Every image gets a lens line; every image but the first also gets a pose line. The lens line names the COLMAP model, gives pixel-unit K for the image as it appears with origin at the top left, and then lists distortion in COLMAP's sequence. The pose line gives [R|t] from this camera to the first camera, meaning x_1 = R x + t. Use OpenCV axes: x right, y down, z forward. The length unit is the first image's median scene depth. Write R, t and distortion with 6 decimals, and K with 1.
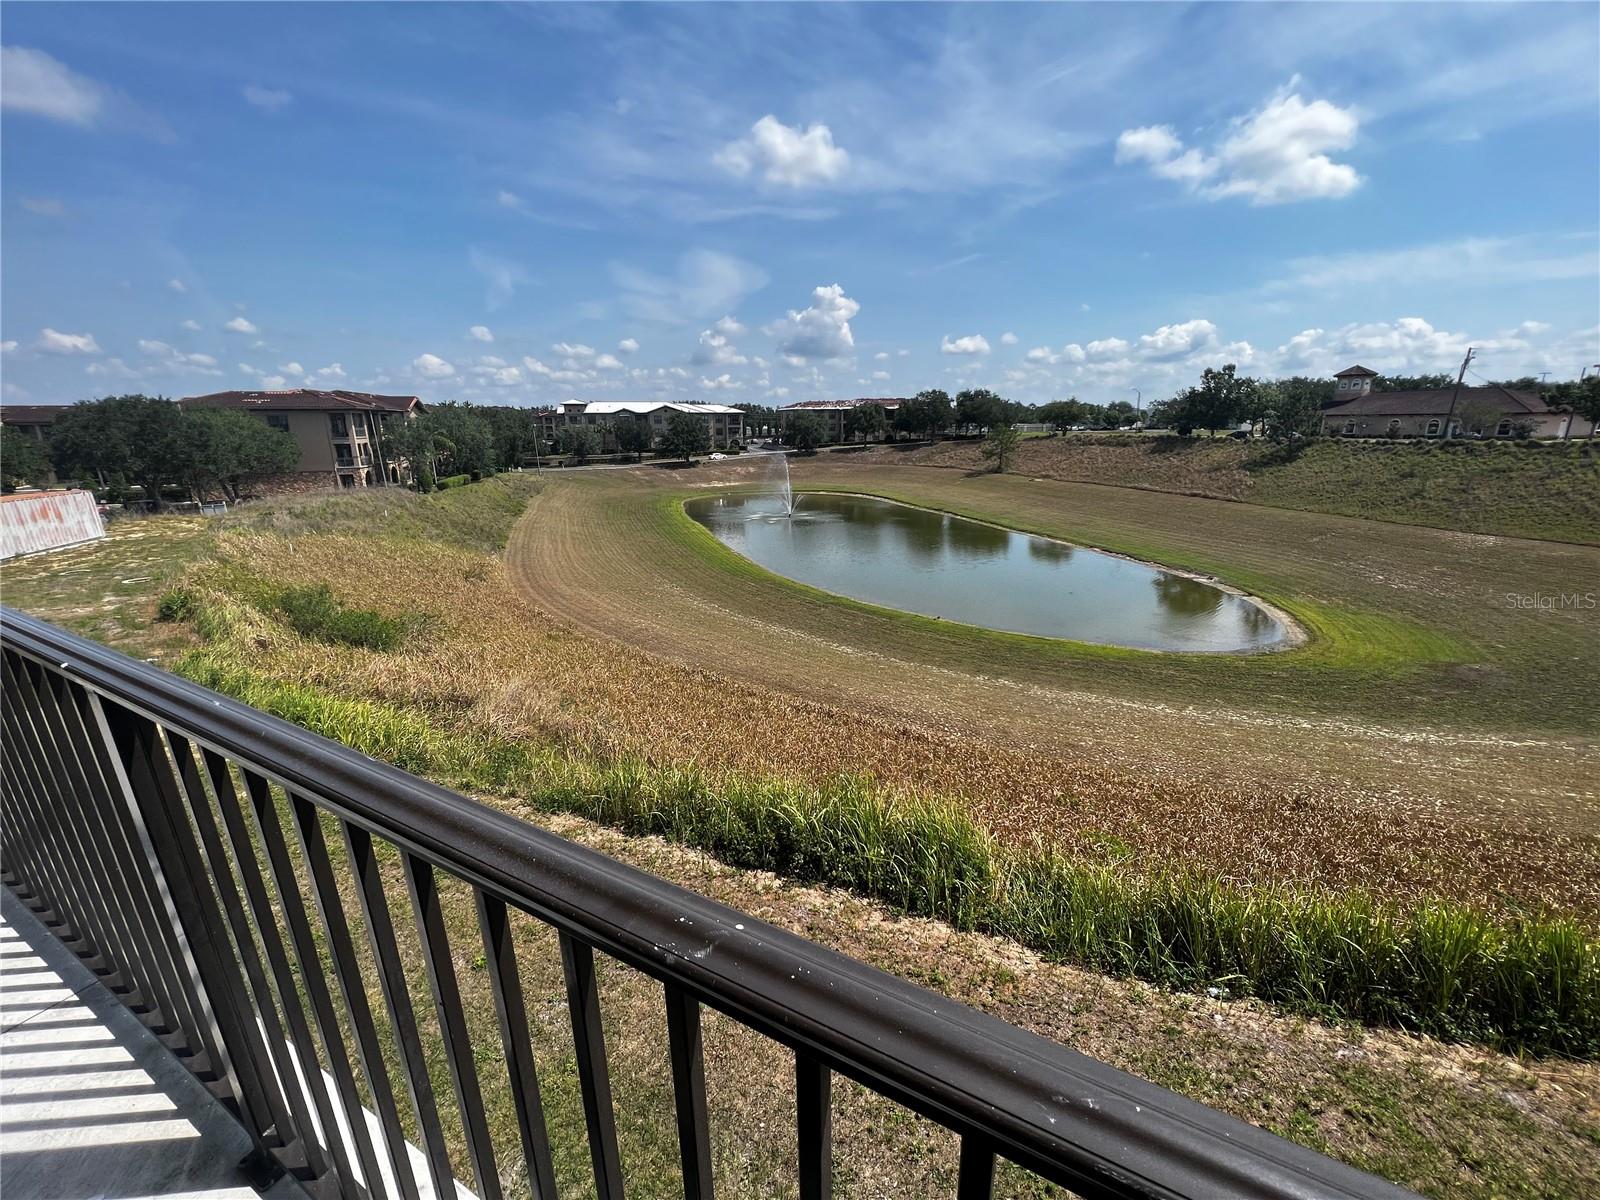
lens RADIAL K [[642.0, 0, 795.1], [0, 642.0, 600.4], [0, 0, 1]] dist [-0.004498, 0.000953]
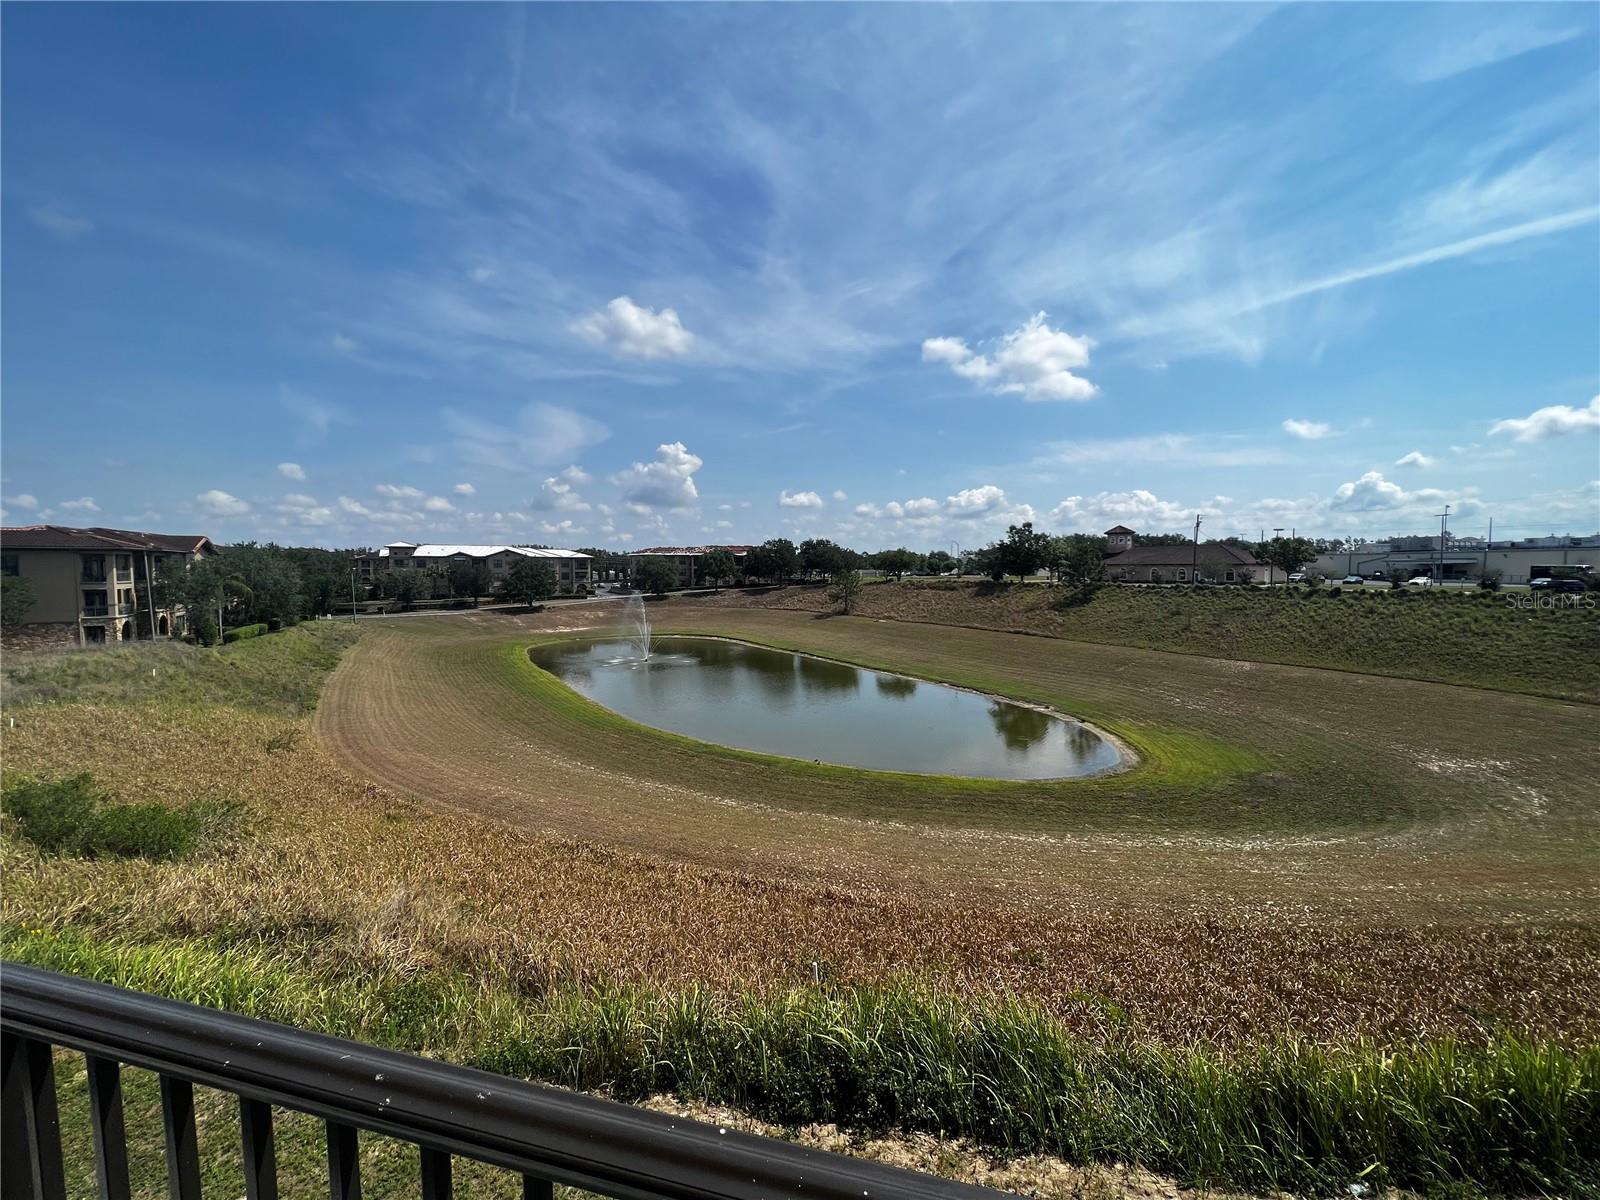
lens RADIAL K [[642.0, 0, 793.7], [0, 642.0, 602.2], [0, 0, 1]] dist [-0.004498, 0.000953]
pose [[0.971471, -0.006776, 0.237062, -0.315951], [0.057366, 0.976622, -0.207169, -0.066690], [-0.230116, 0.214858, 0.949148, 0.113201]]
